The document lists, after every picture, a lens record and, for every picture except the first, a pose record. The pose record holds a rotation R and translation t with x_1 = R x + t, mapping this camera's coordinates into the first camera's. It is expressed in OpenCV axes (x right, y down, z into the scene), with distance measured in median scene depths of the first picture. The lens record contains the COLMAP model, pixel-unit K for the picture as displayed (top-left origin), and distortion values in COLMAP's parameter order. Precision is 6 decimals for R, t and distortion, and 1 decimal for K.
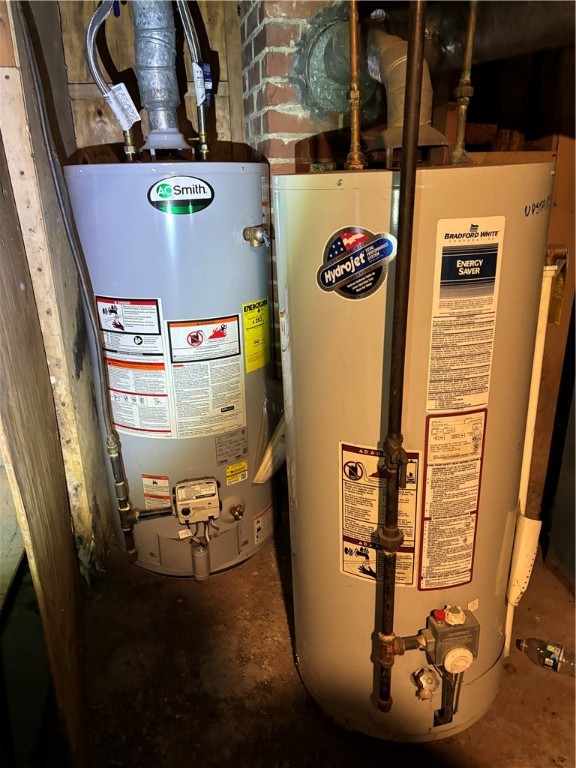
lens RADIAL K [[582.9, 0, 283.0], [0, 582.9, 390.1], [0, 0, 1]] dist [0.002637, 0.007776]
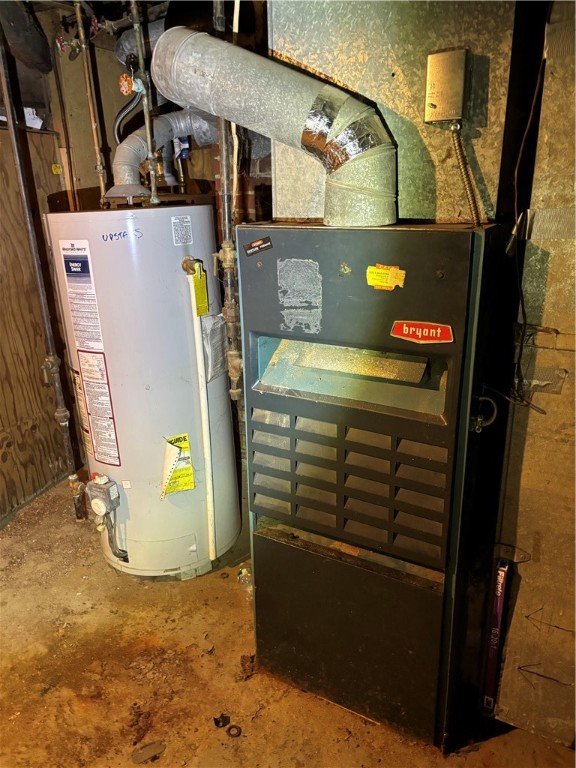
lens RADIAL K [[582.9, 0, 283.0], [0, 582.9, 390.1], [0, 0, 1]] dist [0.002637, 0.007776]
pose [[0.771097, 0.207856, -0.601835, 1.821656], [-0.211323, 0.975183, 0.066044, -0.085684], [0.600627, 0.076255, 0.795885, -0.024468]]
